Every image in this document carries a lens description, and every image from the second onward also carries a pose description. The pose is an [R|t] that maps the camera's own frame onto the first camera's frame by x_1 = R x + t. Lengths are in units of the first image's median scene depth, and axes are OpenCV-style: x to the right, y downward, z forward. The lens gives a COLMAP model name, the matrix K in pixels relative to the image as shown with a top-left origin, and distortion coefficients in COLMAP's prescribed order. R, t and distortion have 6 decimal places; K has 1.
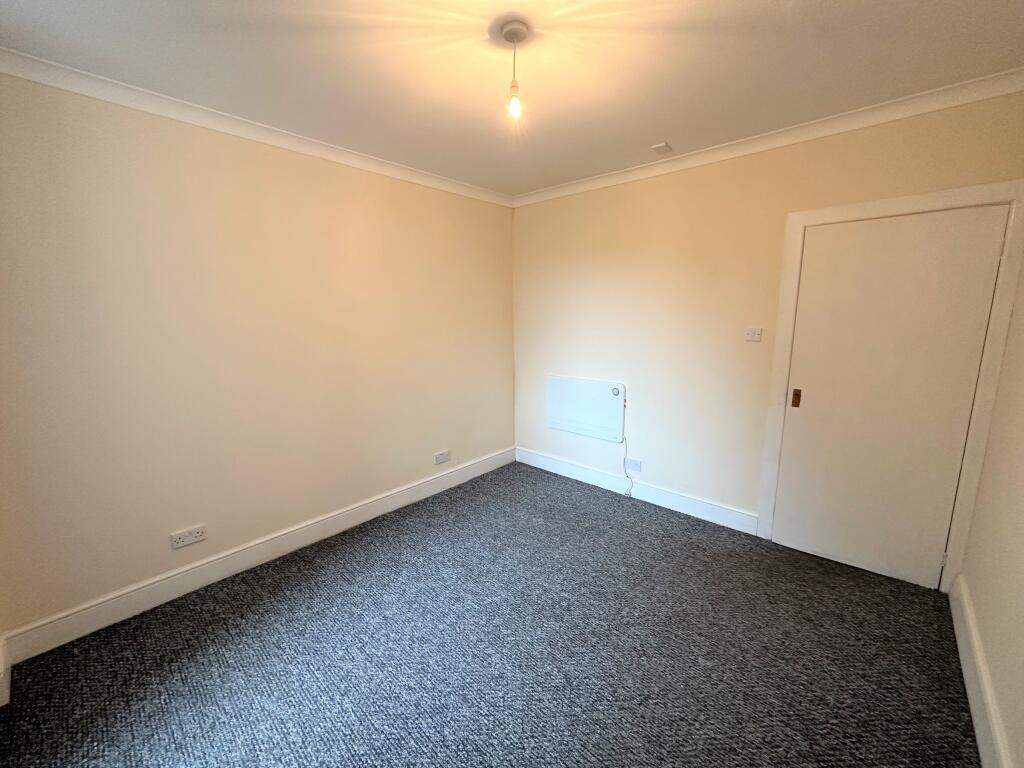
lens RADIAL K [[408.7, 0, 511.3], [0, 408.7, 383.1], [0, 0, 1]] dist [0.002622, 0.000189]
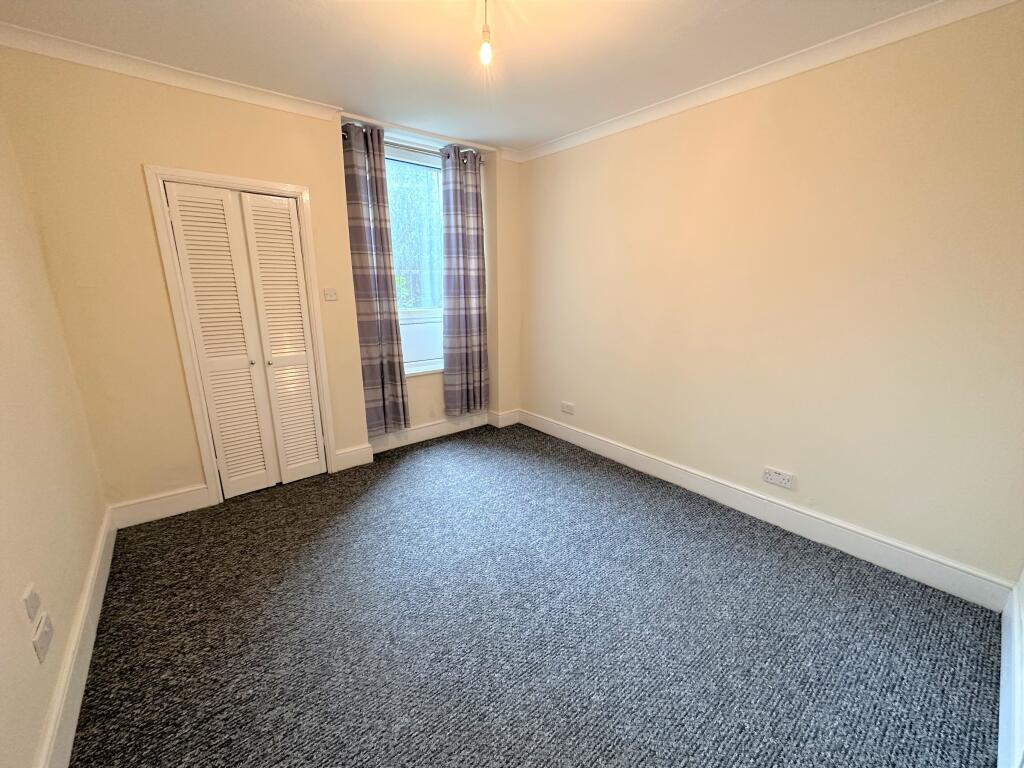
lens RADIAL K [[408.7, 0, 512.5], [0, 408.7, 383.3], [0, 0, 1]] dist [0.002622, 0.000189]
pose [[-0.138802, 0.245882, -0.959310, 0.800997], [-0.169991, 0.948394, 0.267680, -0.124297], [0.975621, 0.200229, -0.089841, 0.899819]]
